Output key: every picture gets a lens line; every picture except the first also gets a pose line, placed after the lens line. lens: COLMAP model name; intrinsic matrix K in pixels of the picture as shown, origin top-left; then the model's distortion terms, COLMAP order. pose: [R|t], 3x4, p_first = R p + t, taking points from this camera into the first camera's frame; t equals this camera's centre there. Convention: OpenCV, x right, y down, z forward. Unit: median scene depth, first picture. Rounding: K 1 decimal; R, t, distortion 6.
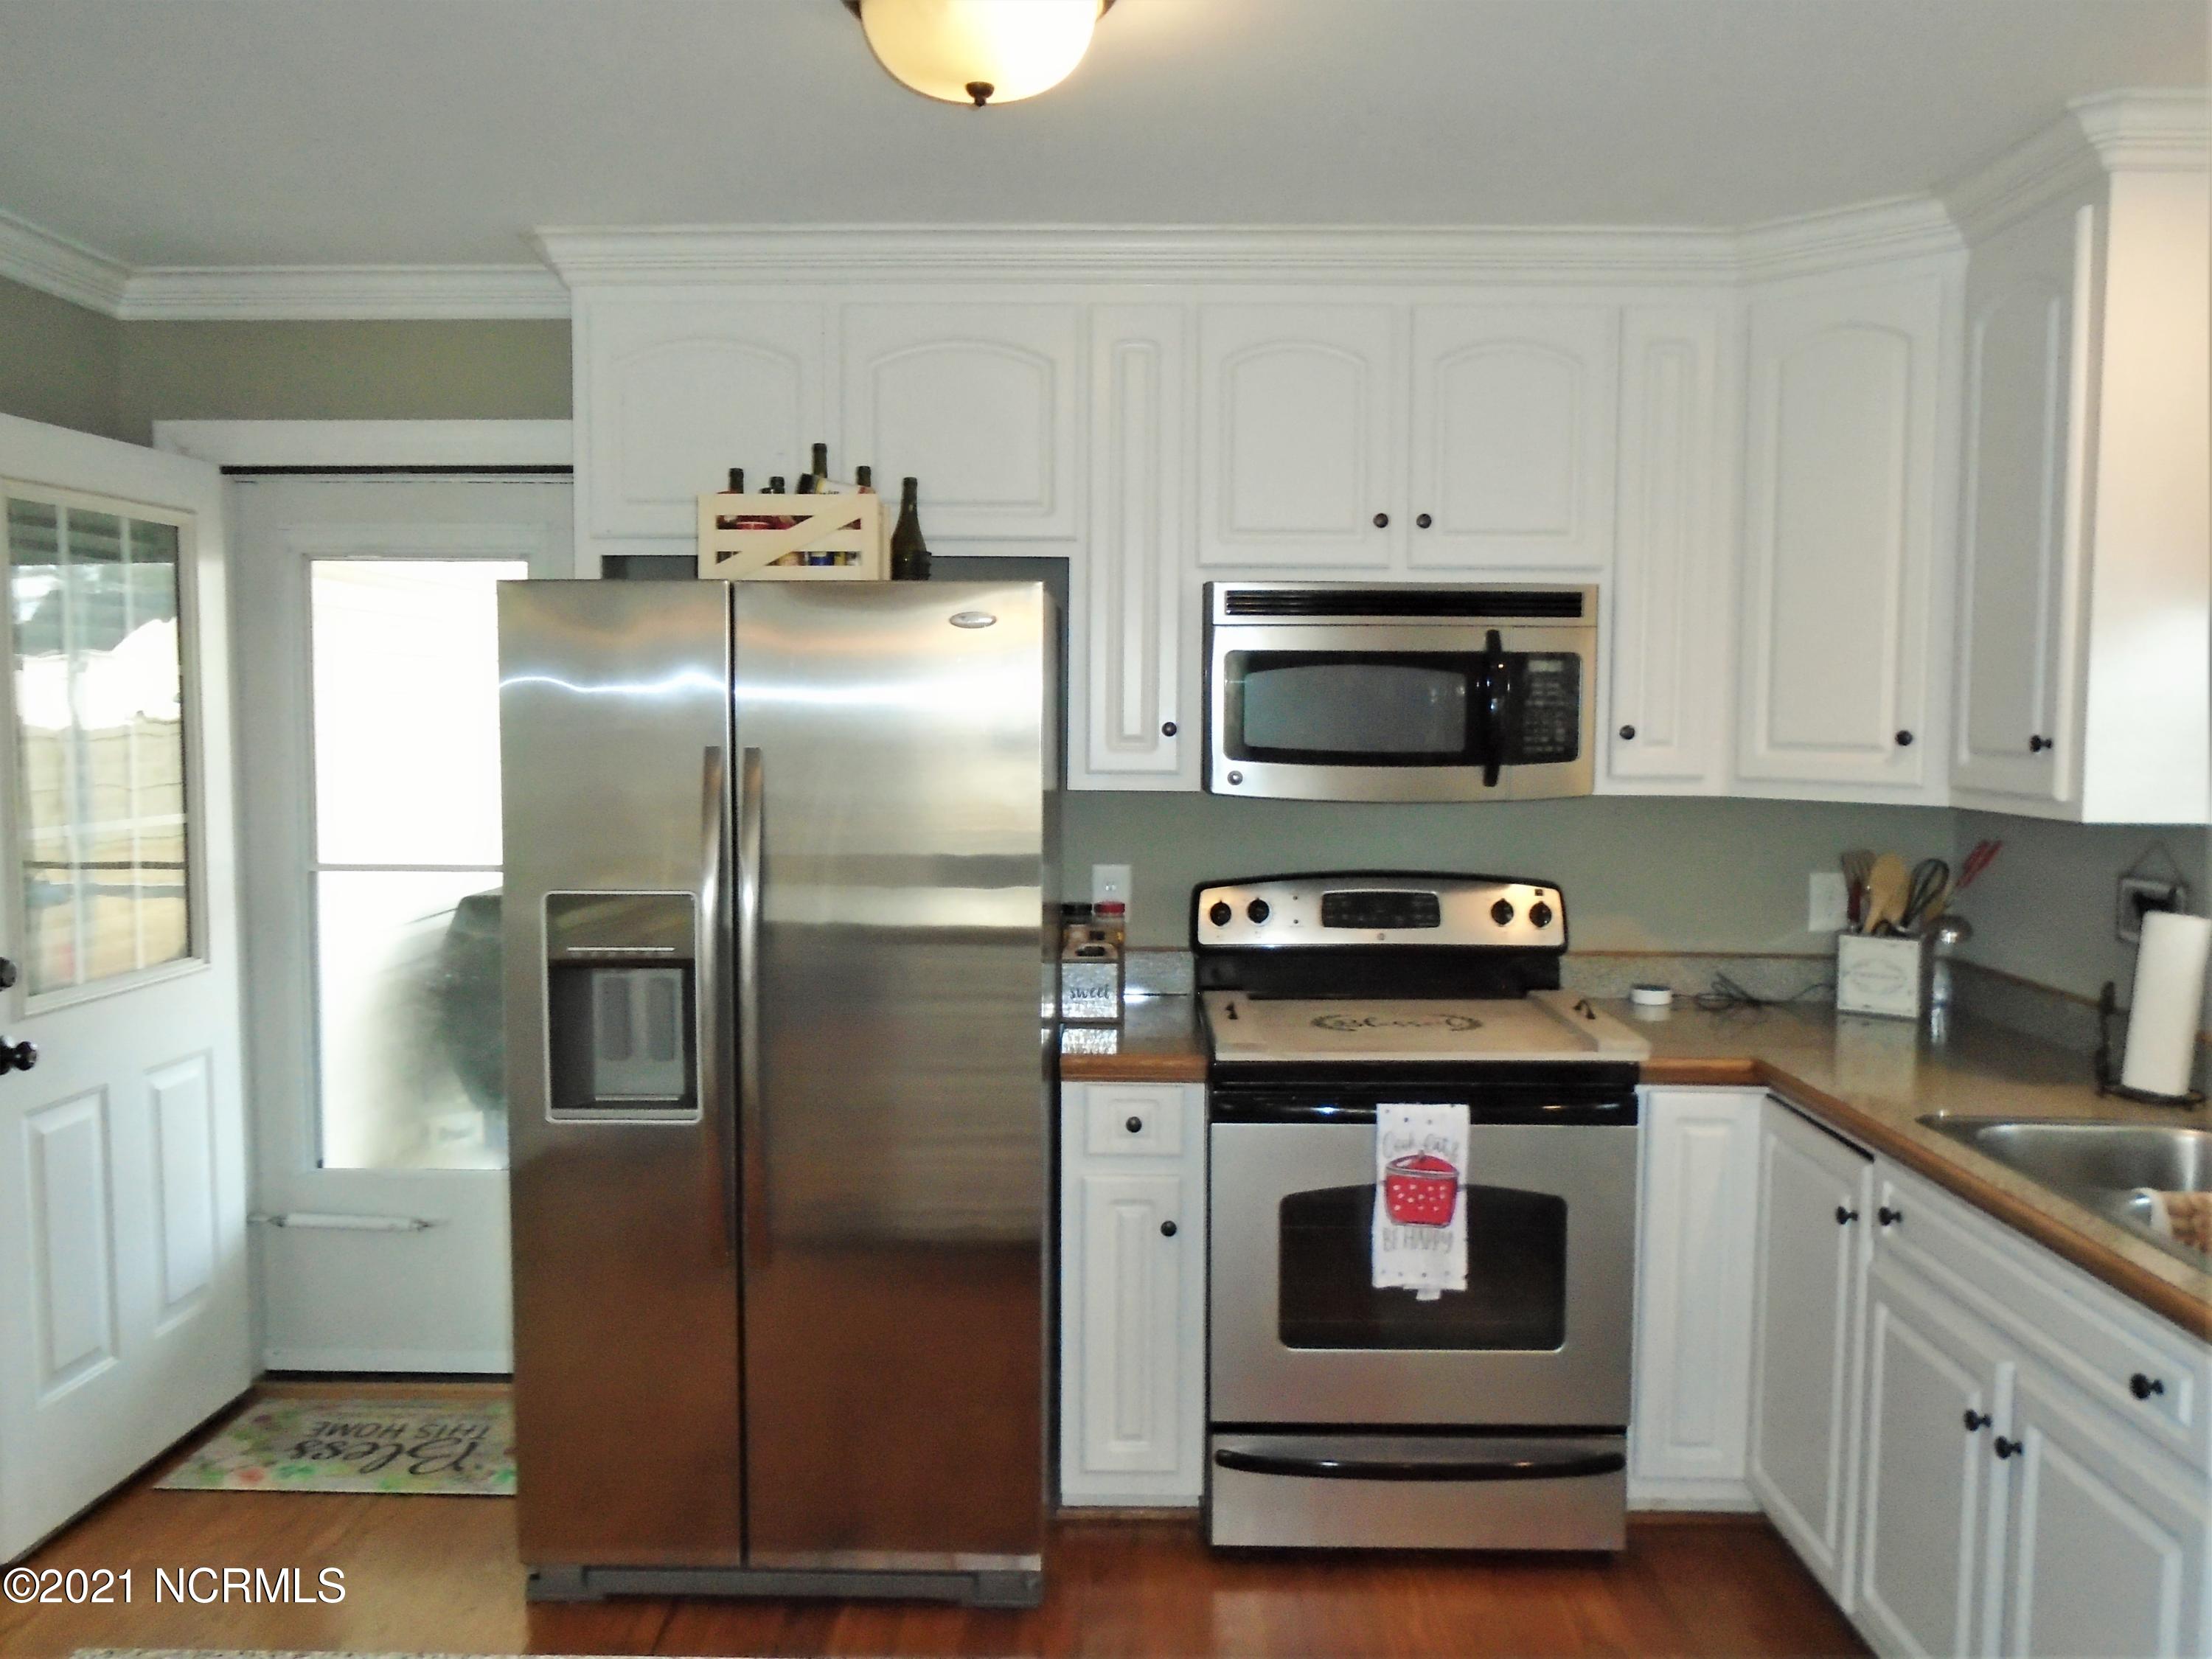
lens RADIAL K [[1743.8, 0, 1094.0], [0, 1743.8, 835.7], [0, 0, 1]] dist [-0.017545, 0.016759]
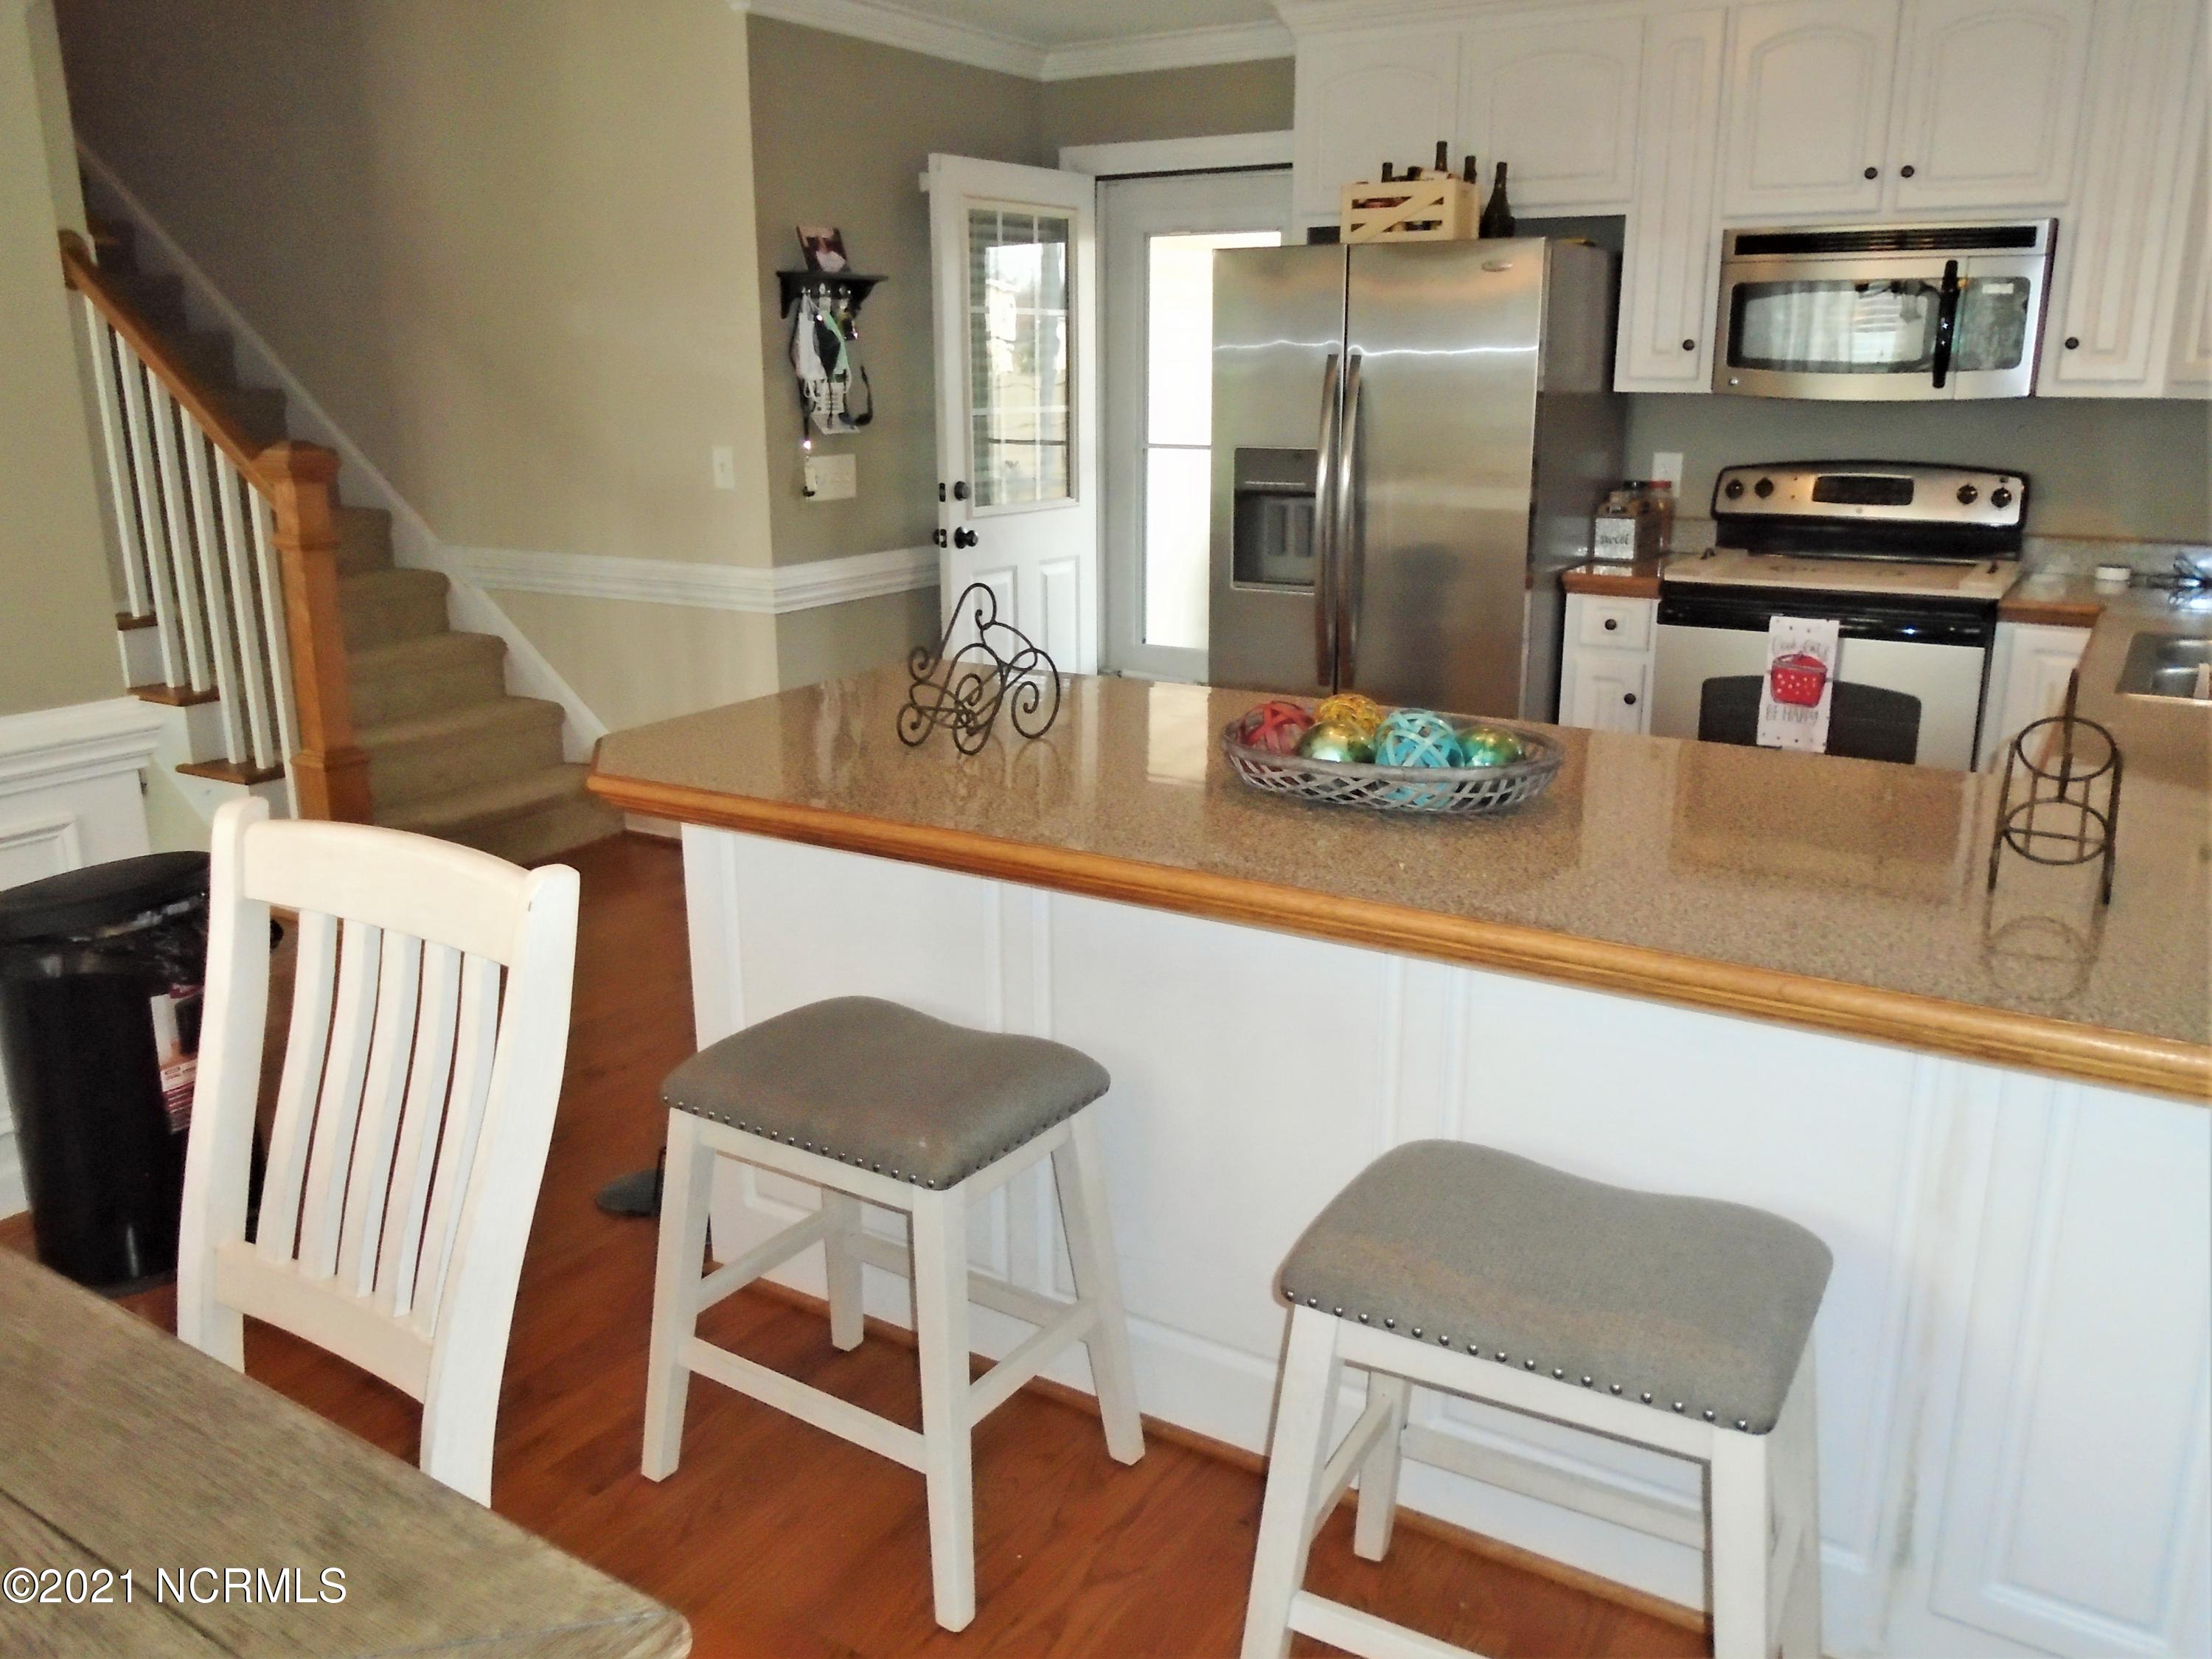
lens RADIAL K [[1743.8, 0, 1114.2], [0, 1743.8, 822.6], [0, 0, 1]] dist [-0.017545, 0.016759]
pose [[0.865030, 0.122887, -0.486439, 0.366719], [-0.032537, 0.981239, 0.190027, 0.061936], [0.500665, -0.148552, 0.852799, -0.434804]]
